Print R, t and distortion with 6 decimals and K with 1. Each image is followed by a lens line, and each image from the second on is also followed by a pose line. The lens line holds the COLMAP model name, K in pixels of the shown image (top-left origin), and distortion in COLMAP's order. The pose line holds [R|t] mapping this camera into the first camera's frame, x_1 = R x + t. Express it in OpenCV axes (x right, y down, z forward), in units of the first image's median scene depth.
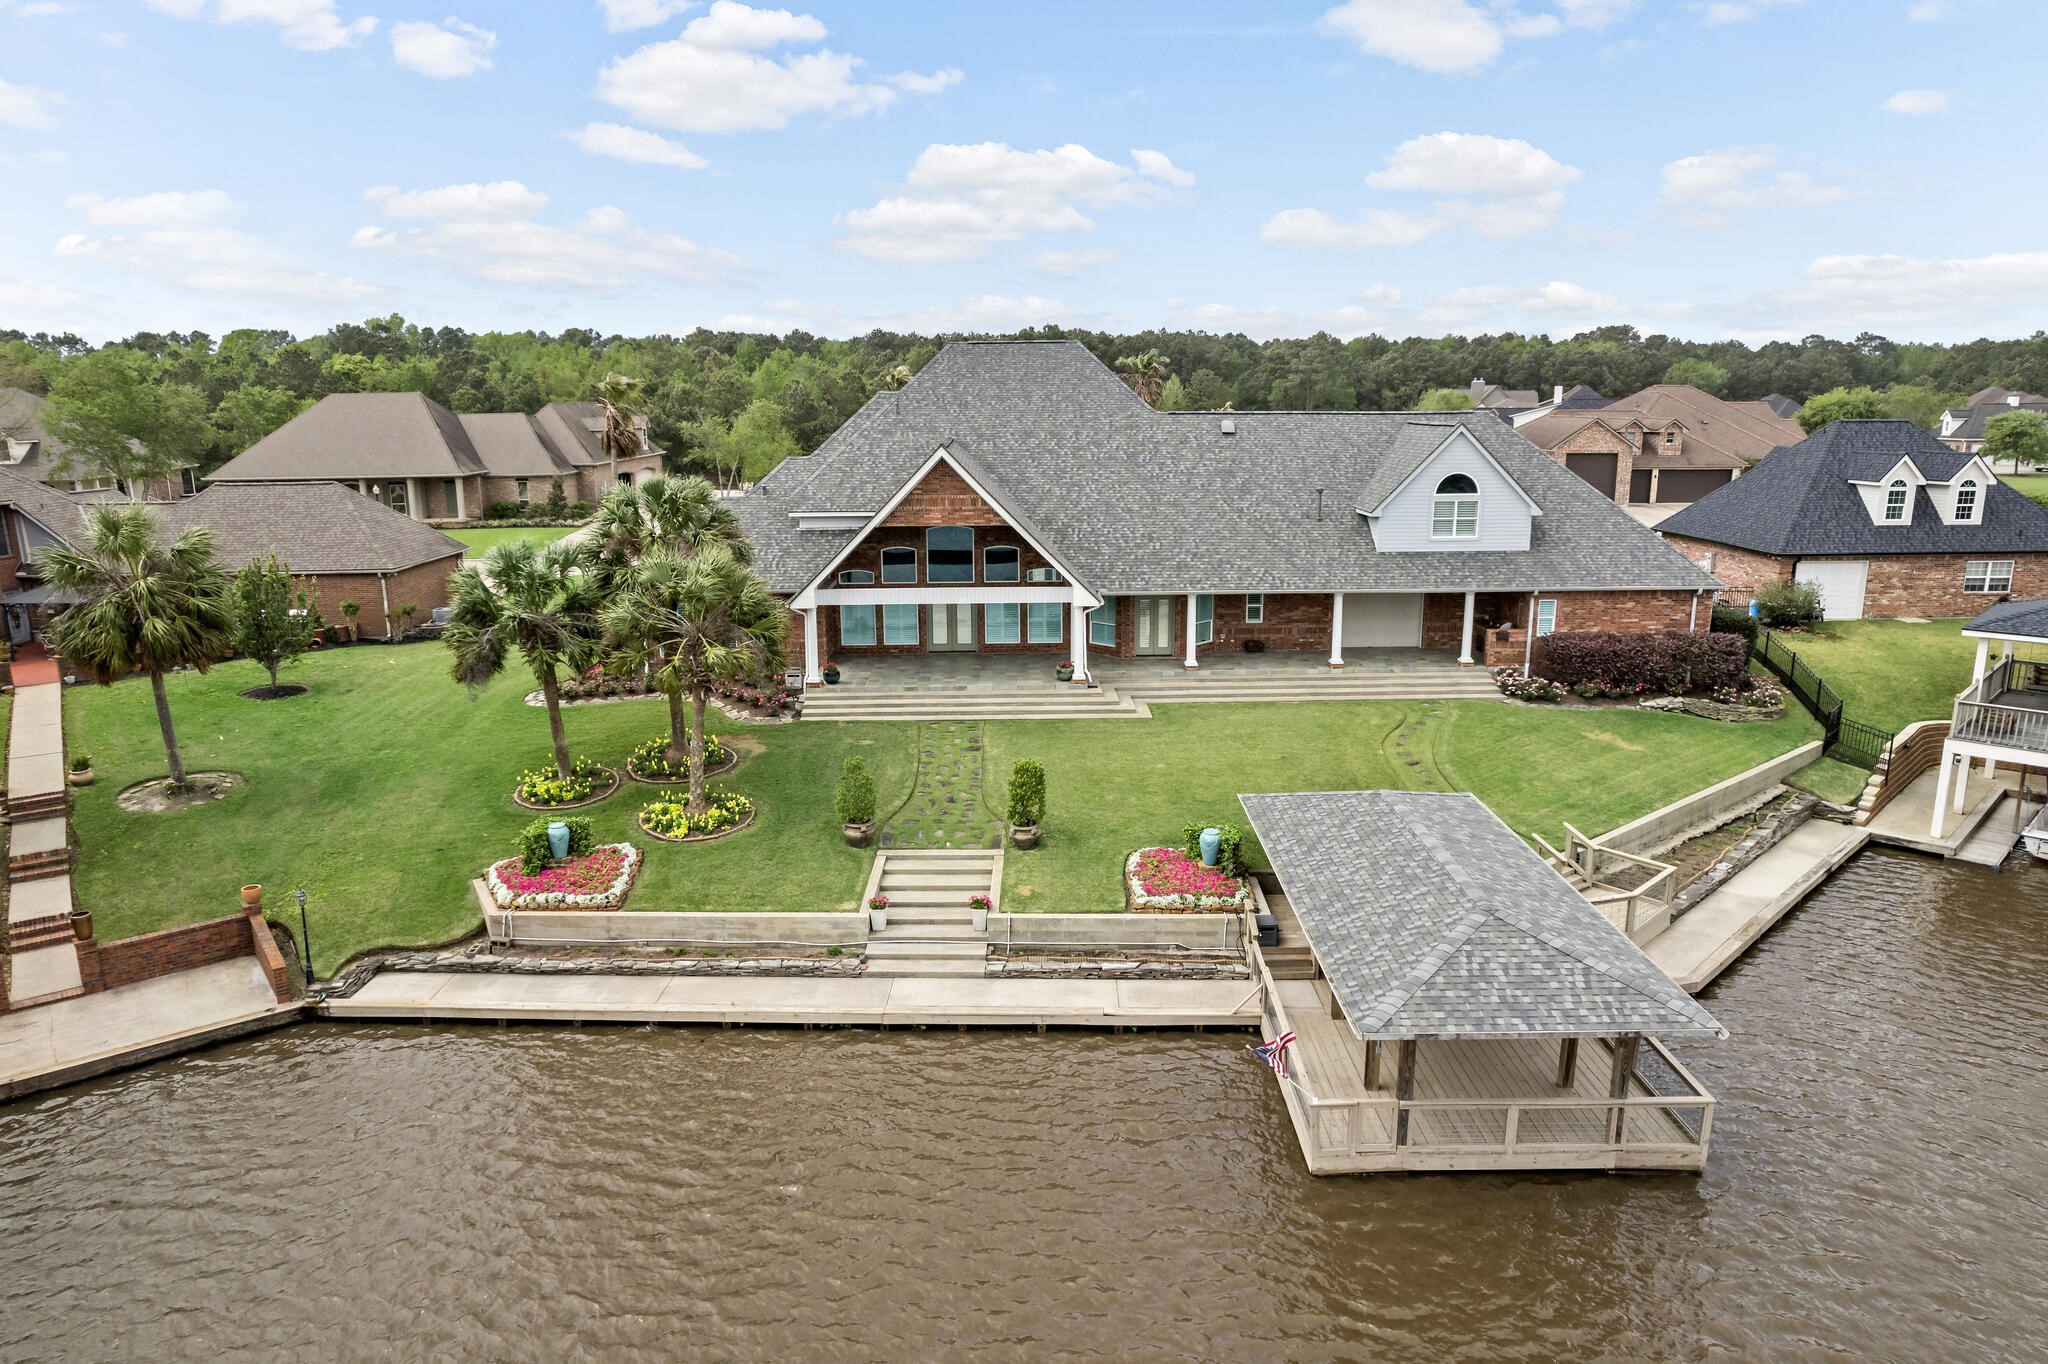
lens RADIAL K [[1332.1, 0, 1024.0], [0, 1332.1, 682.0], [0, 0, 1]] dist [-0.073405, 0.064354]
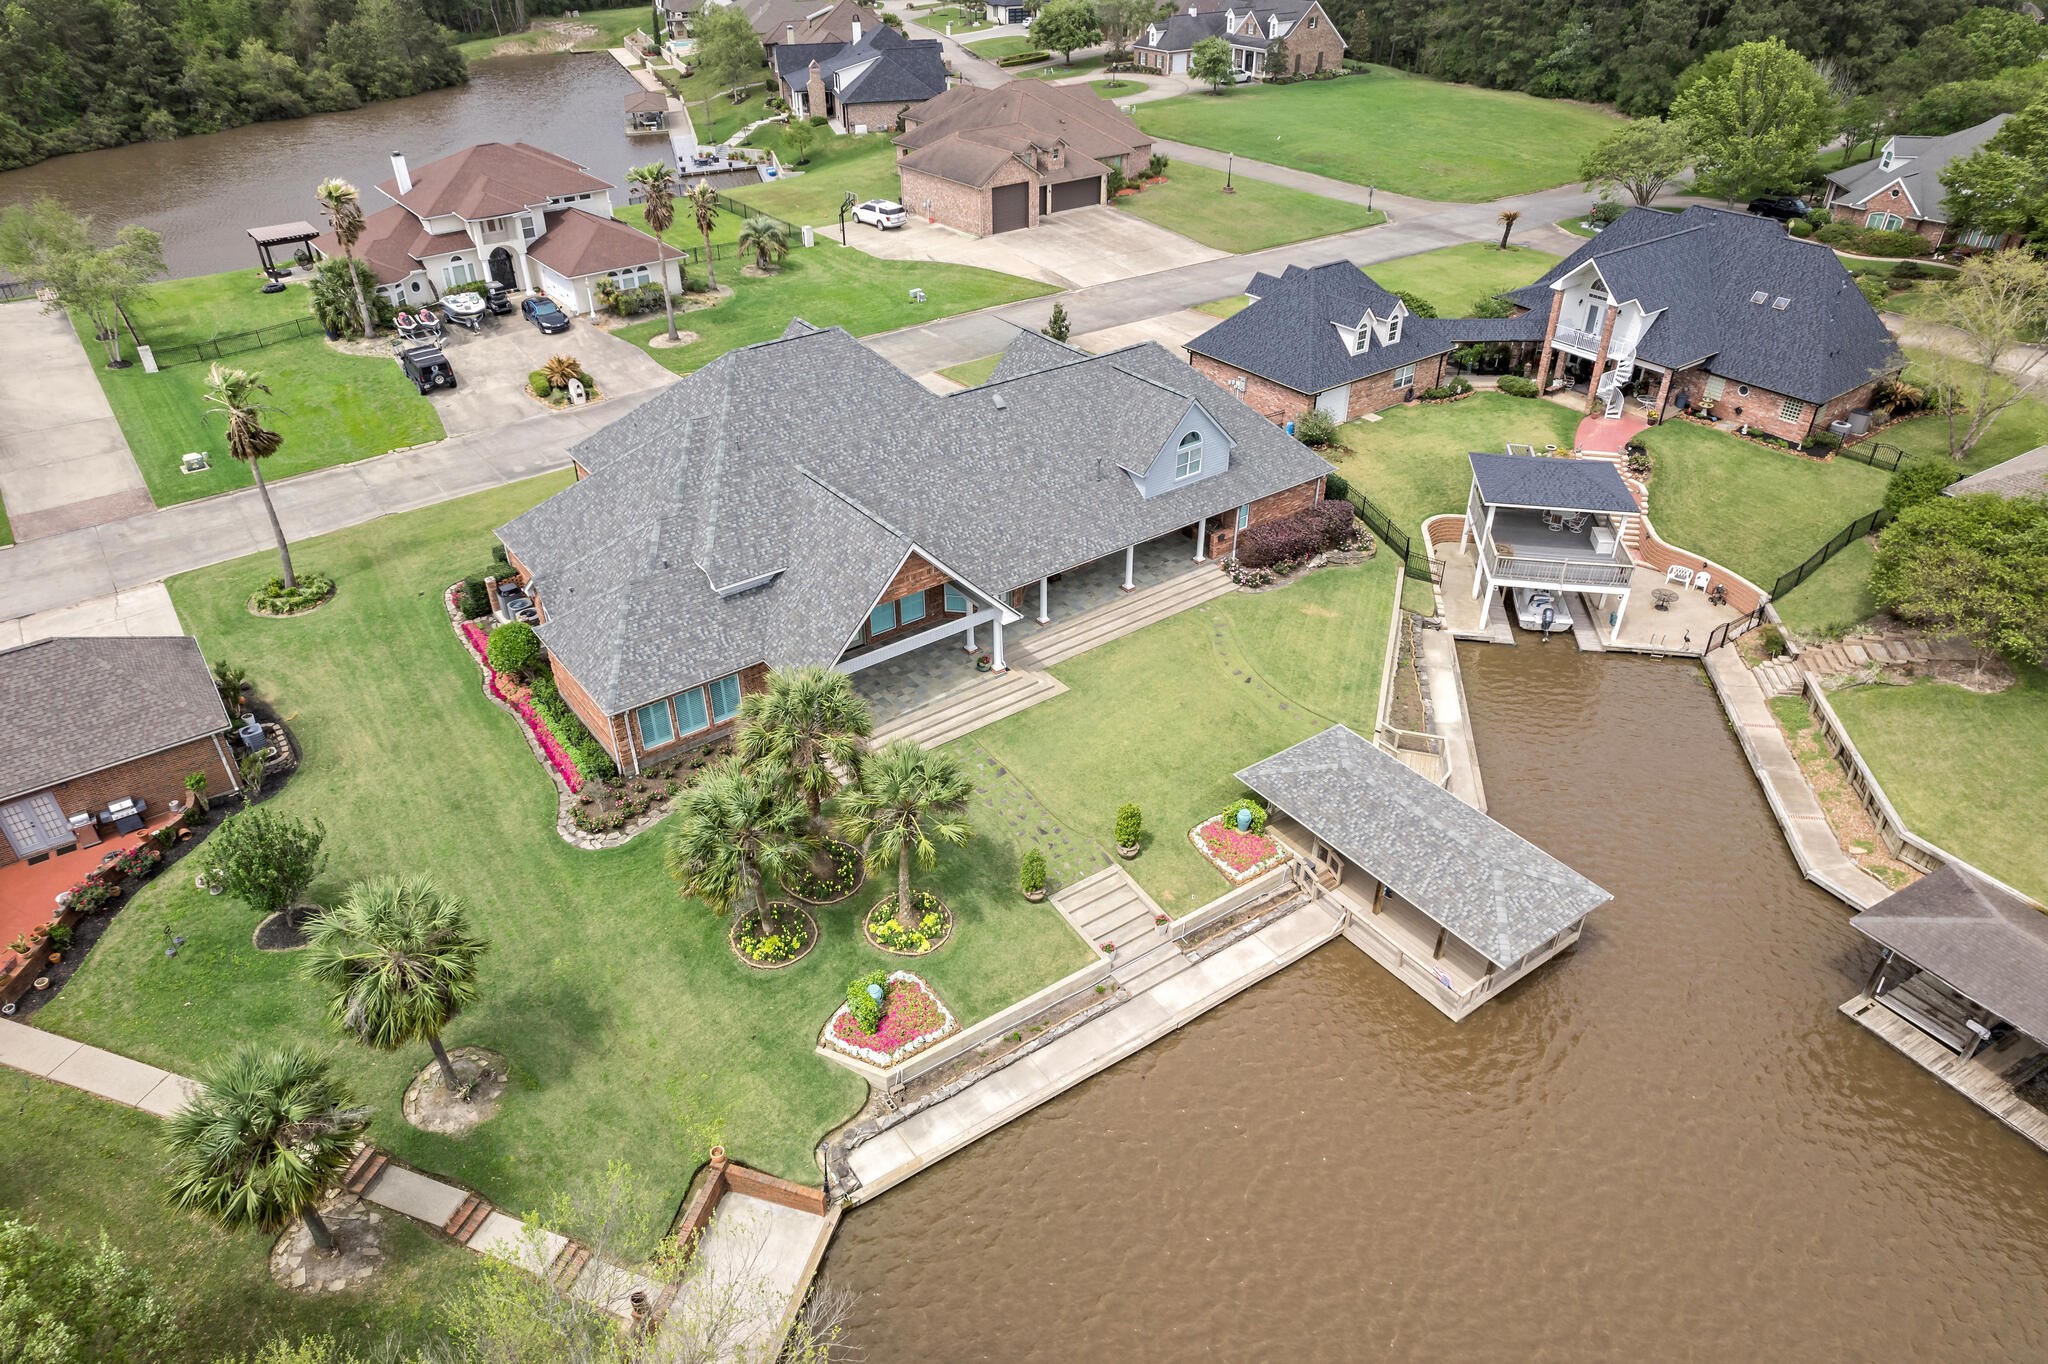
lens RADIAL K [[1332.1, 0, 1024.0], [0, 1332.1, 682.0], [0, 0, 1]] dist [-0.073405, 0.064354]
pose [[0.806009, -0.316321, 0.500289, -0.593256], [0.116274, 0.913370, 0.390174, -0.494348], [-0.580370, -0.256313, 0.772965, -0.013911]]
